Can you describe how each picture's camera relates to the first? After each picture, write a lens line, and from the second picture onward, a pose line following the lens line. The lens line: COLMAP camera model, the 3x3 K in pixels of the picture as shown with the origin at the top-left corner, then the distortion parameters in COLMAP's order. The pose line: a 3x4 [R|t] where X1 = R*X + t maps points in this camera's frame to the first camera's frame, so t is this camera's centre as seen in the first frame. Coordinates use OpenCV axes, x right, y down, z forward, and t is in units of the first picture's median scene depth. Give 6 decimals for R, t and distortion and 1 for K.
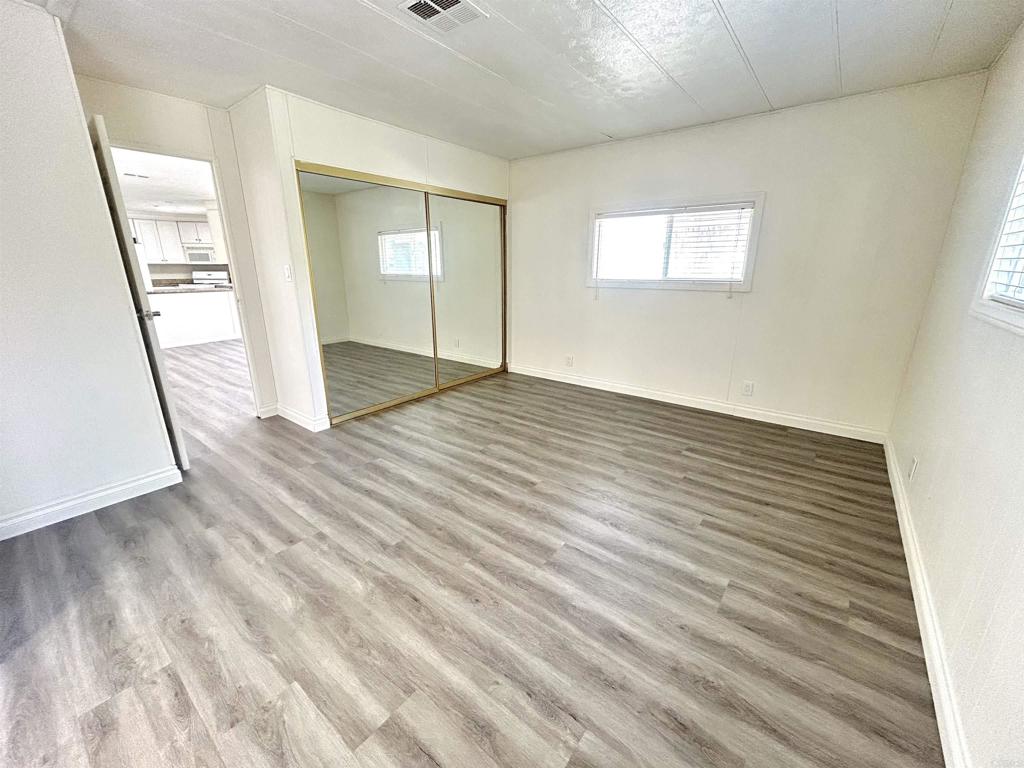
lens RADIAL K [[413.3, 0, 513.0], [0, 413.3, 387.3], [0, 0, 1]] dist [-0.001519, 0.000661]
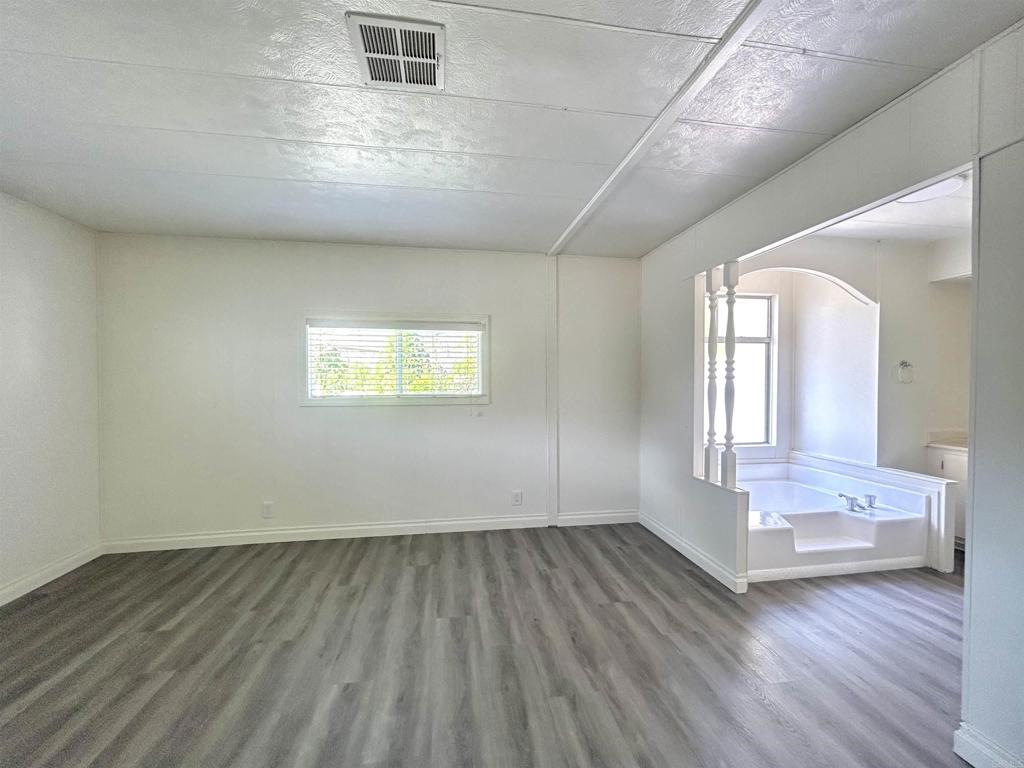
lens RADIAL K [[413.3, 0, 513.0], [0, 413.3, 387.3], [0, 0, 1]] dist [-0.001519, 0.000661]
pose [[-0.735507, -0.010466, 0.677437, -0.662710], [0.193215, 0.955119, 0.224533, -0.370718], [-0.649383, 0.296037, -0.700474, 1.250035]]
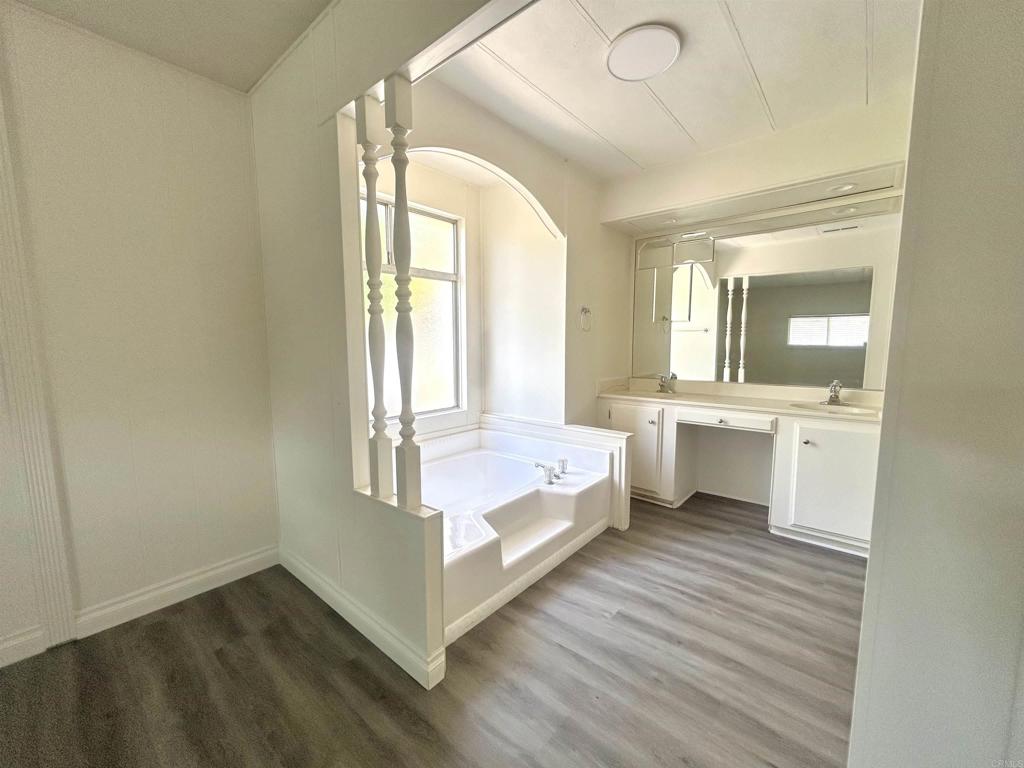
lens RADIAL K [[413.3, 0, 513.0], [0, 413.3, 387.3], [0, 0, 1]] dist [-0.001519, 0.000661]
pose [[-0.999236, 0.000152, 0.039087, -0.516757], [0.015354, 0.921136, 0.388938, -0.155445], [-0.035946, 0.389241, -0.920434, 0.662123]]
